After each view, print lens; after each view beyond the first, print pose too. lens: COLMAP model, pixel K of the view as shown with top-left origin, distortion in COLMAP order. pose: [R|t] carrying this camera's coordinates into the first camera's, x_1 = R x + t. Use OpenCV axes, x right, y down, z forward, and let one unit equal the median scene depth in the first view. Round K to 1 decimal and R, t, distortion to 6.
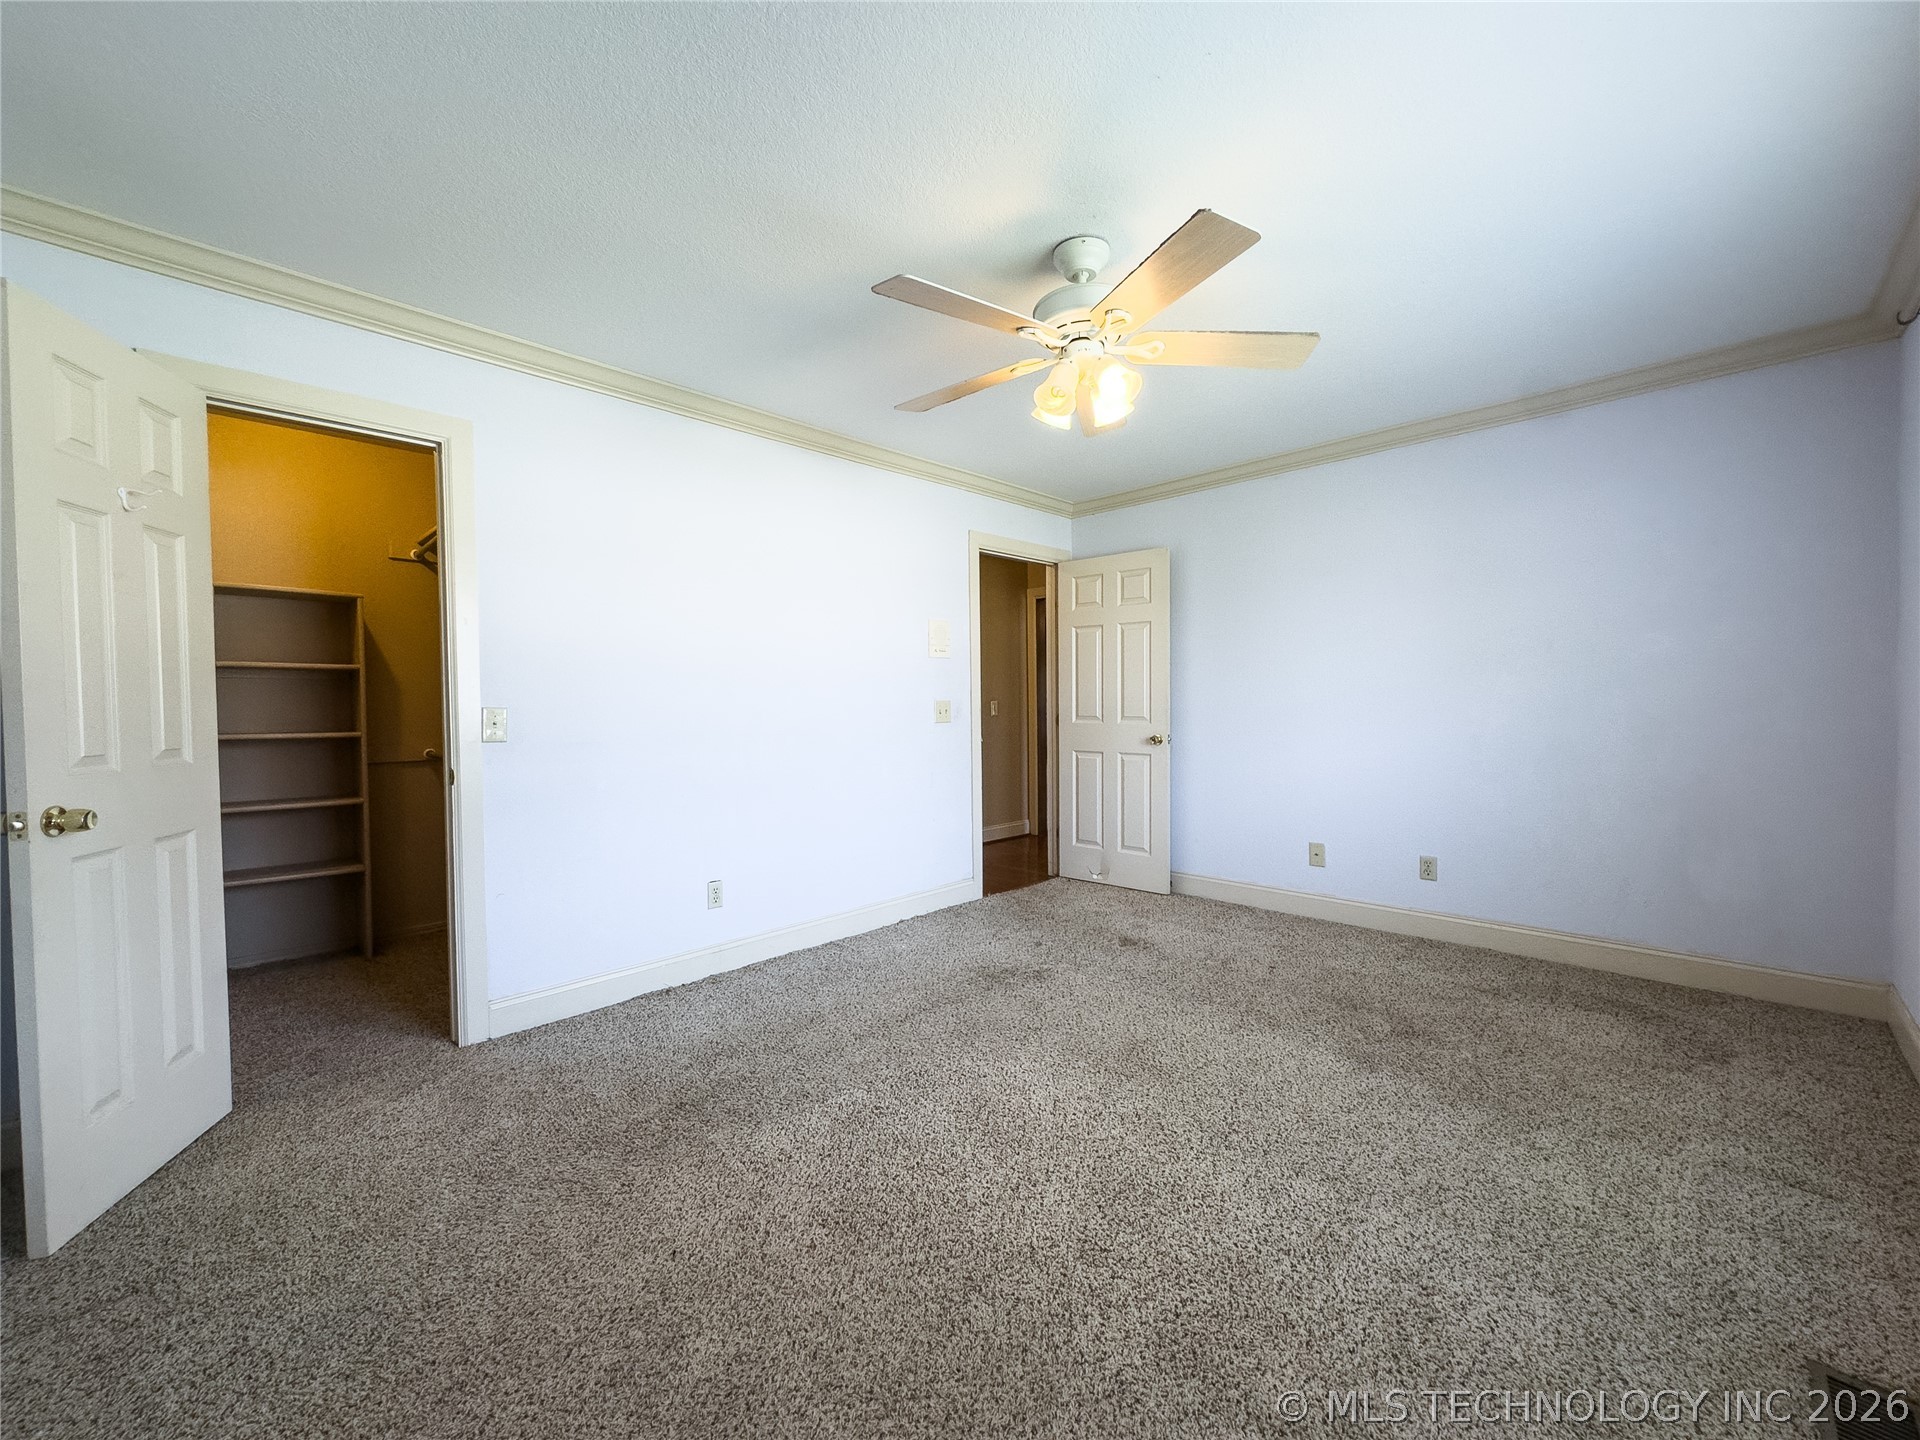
lens RADIAL K [[764.3, 0, 960.0], [0, 764.3, 720.0], [0, 0, 1]] dist [-0.002749, -0.000228]
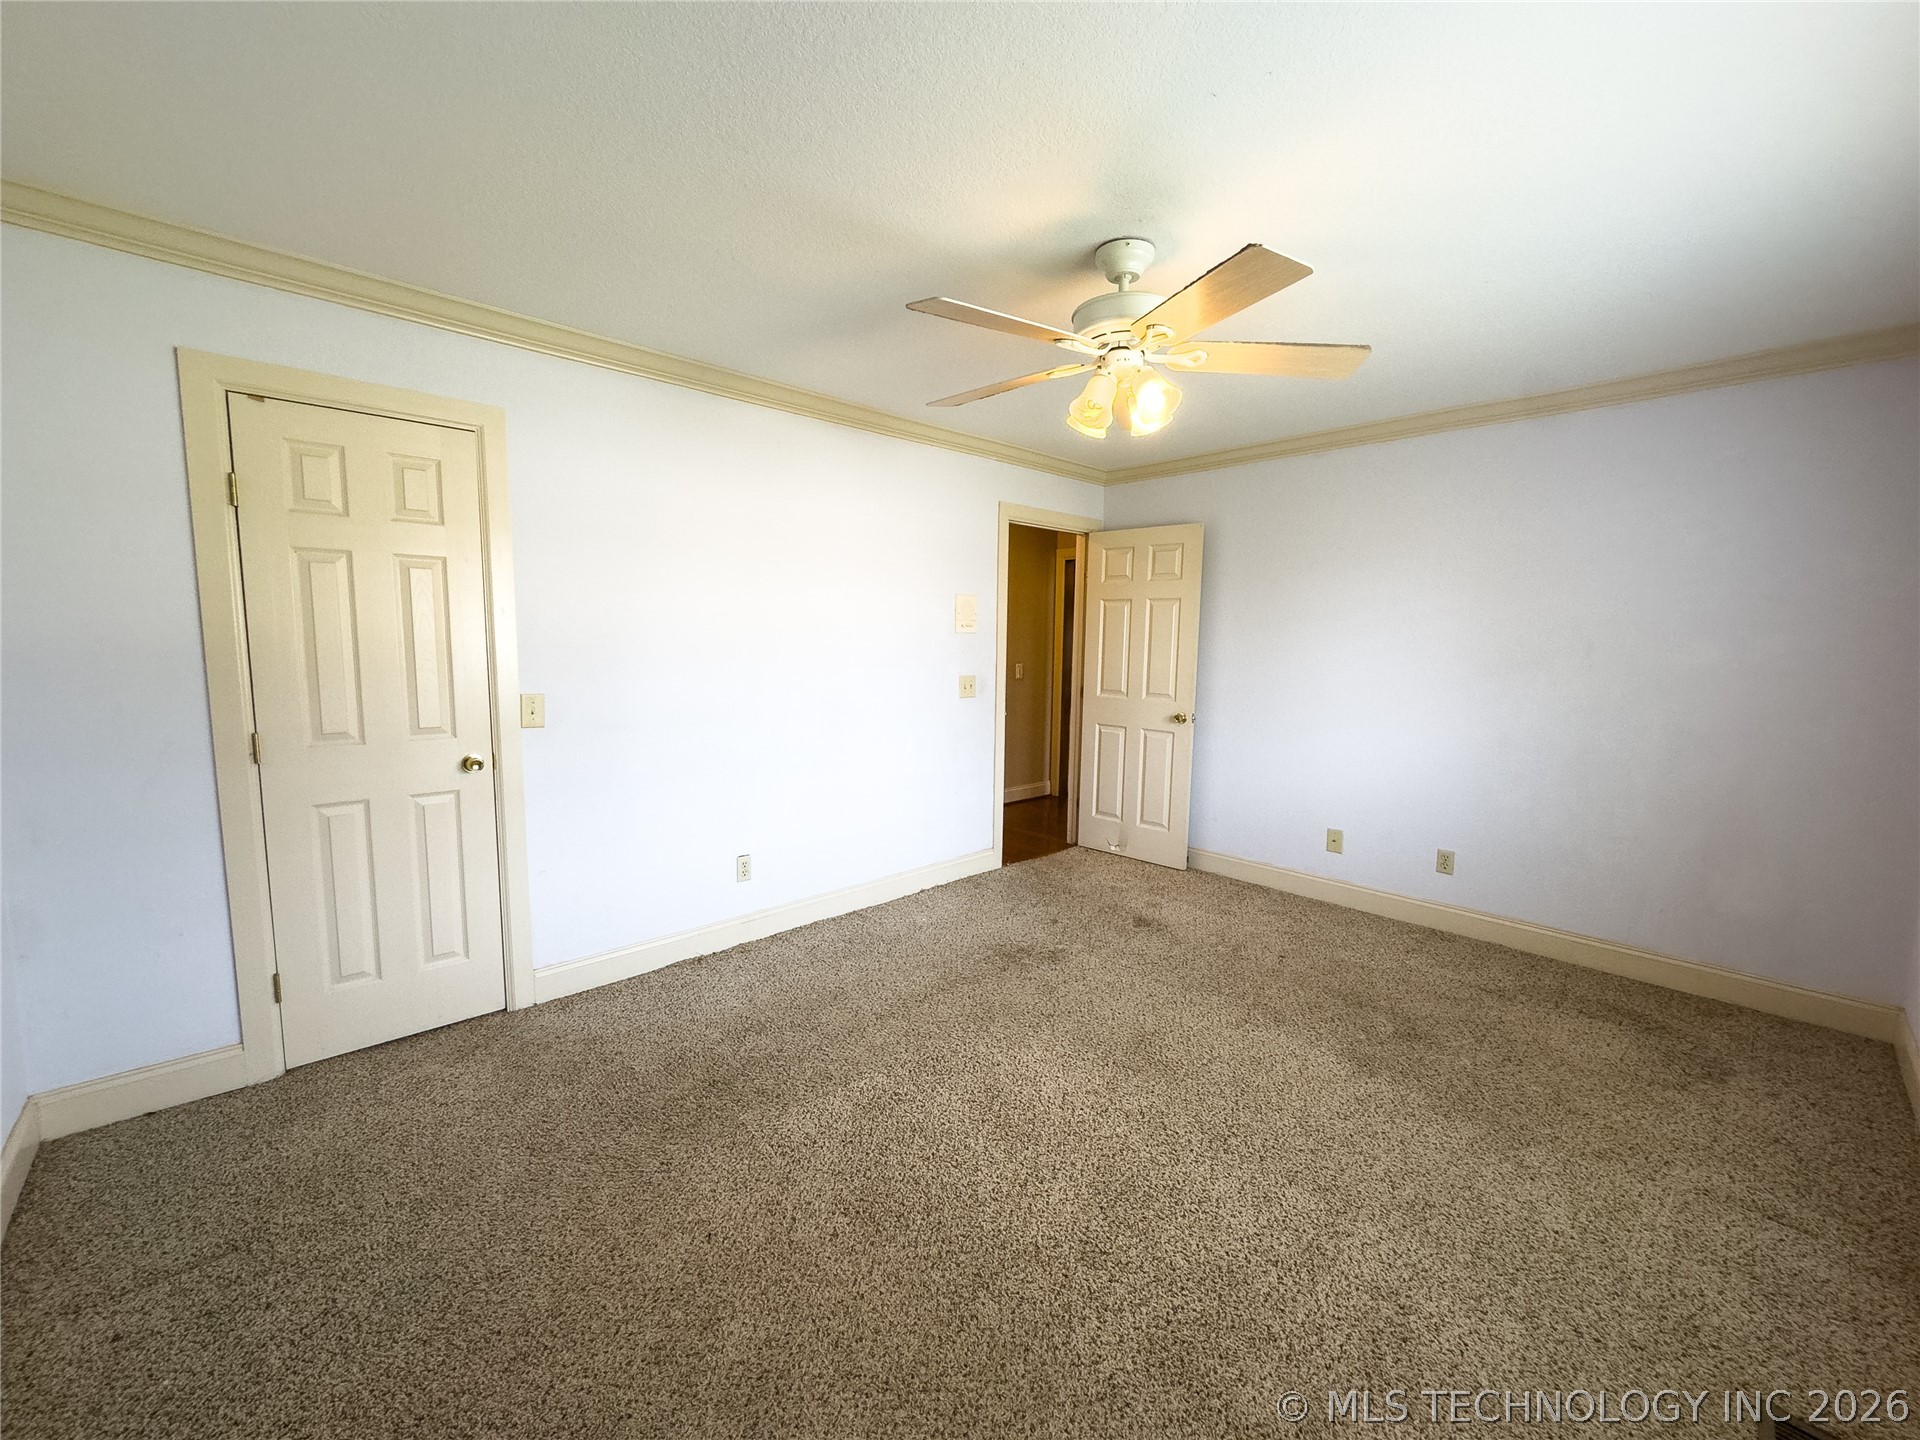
lens RADIAL K [[764.3, 0, 960.0], [0, 764.3, 720.0], [0, 0, 1]] dist [-0.002749, -0.000228]
pose [[0.999137, 0.028700, -0.030032, -0.002914], [-0.025990, 0.995866, 0.087034, -0.122212], [0.032405, -0.086178, 0.995753, -0.013863]]
